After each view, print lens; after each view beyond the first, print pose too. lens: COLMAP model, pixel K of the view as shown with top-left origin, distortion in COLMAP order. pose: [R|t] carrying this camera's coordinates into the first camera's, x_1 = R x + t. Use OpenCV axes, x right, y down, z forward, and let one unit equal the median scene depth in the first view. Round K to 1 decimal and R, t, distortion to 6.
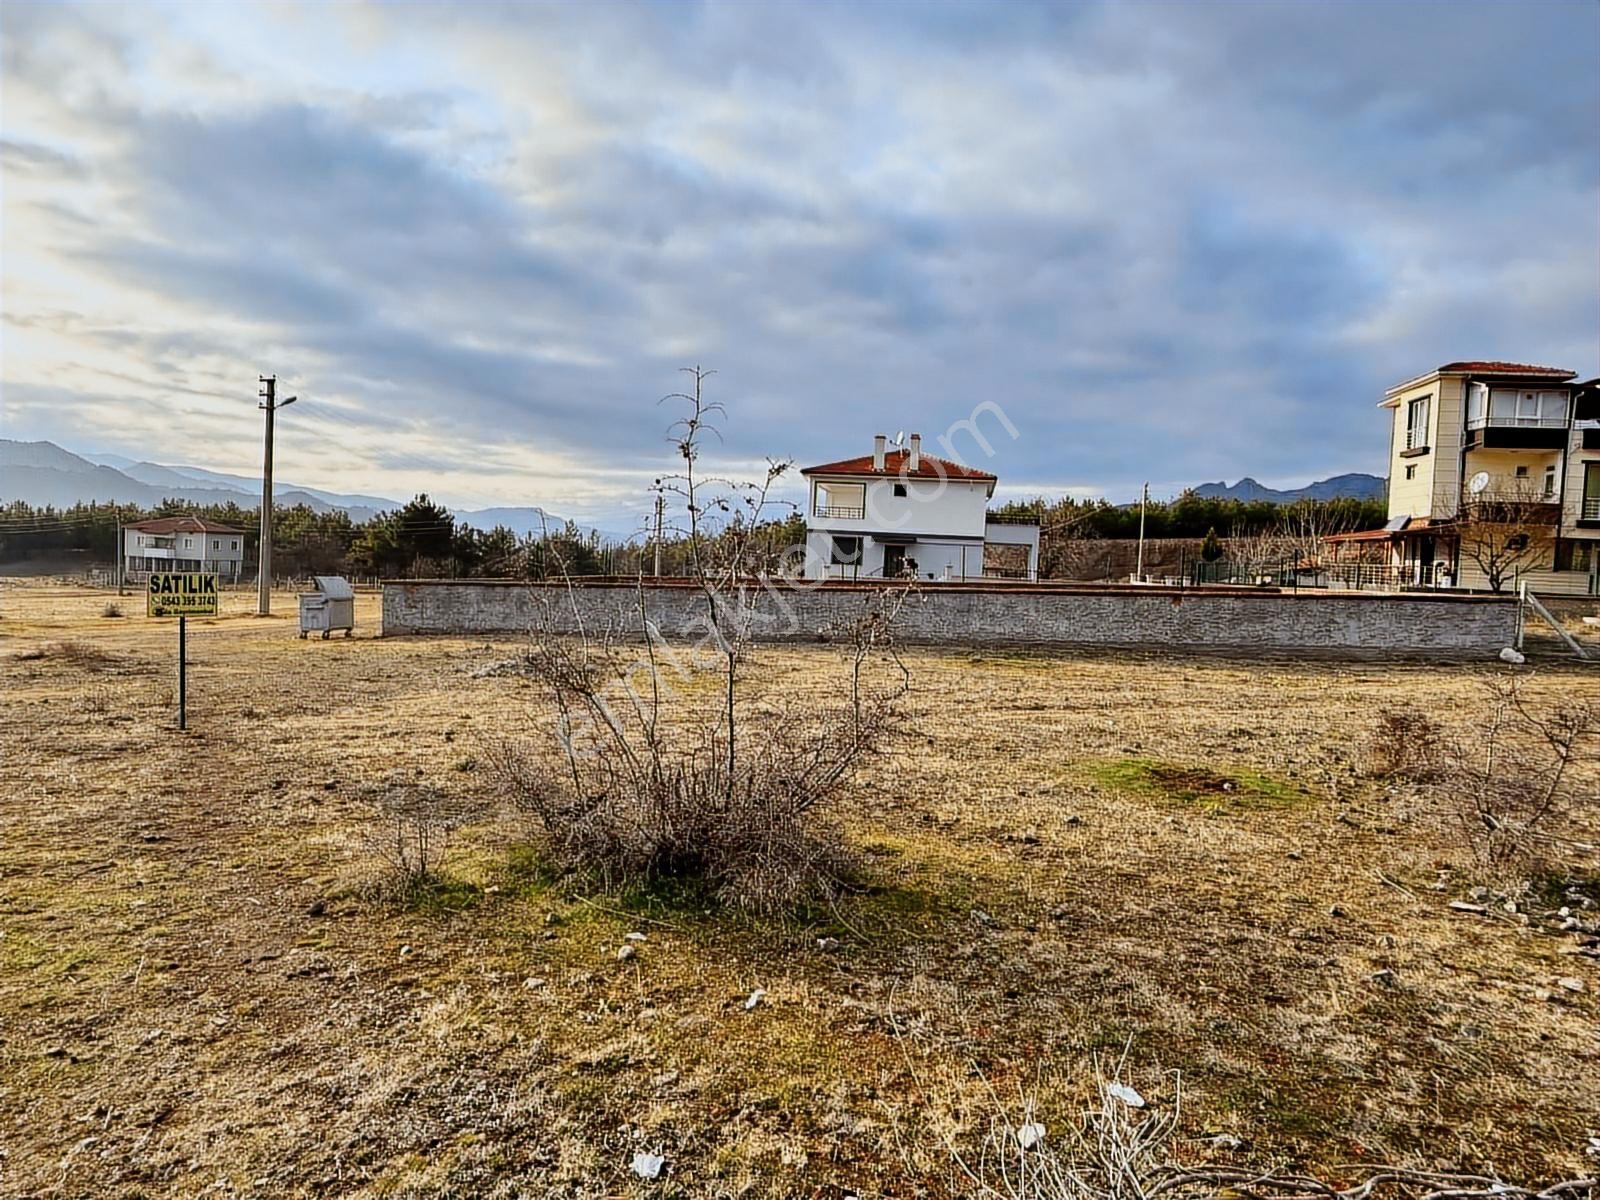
lens RADIAL K [[1083.3, 0, 800.0], [0, 1083.3, 592.5], [0, 0, 1]] dist [-0.006645, -0.007157]
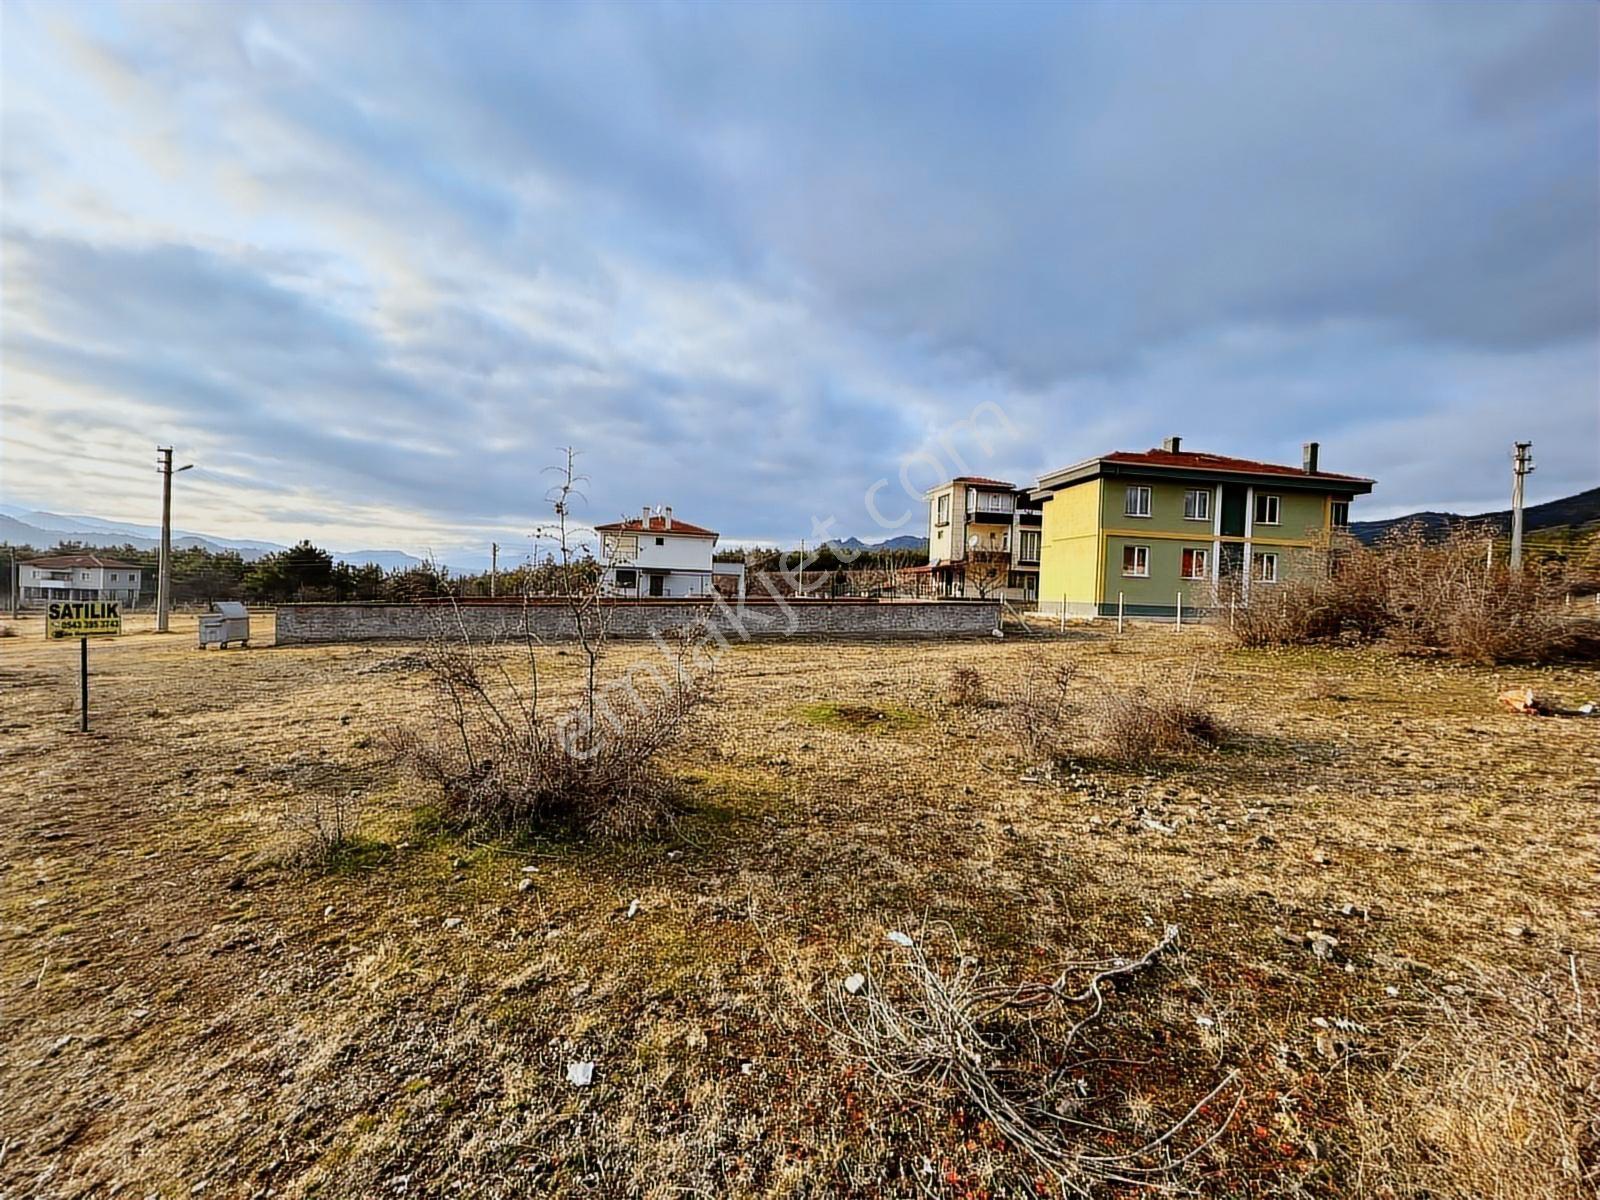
lens RADIAL K [[649.3, 0, 800.0], [0, 649.3, 600.0], [0, 0, 1]] dist [-0.002236, -0.000344]
pose [[0.949136, -0.015633, 0.314477, -0.064439], [0.017482, 0.999842, -0.003062, -0.005161], [-0.314379, 0.008404, 0.949260, 0.103160]]
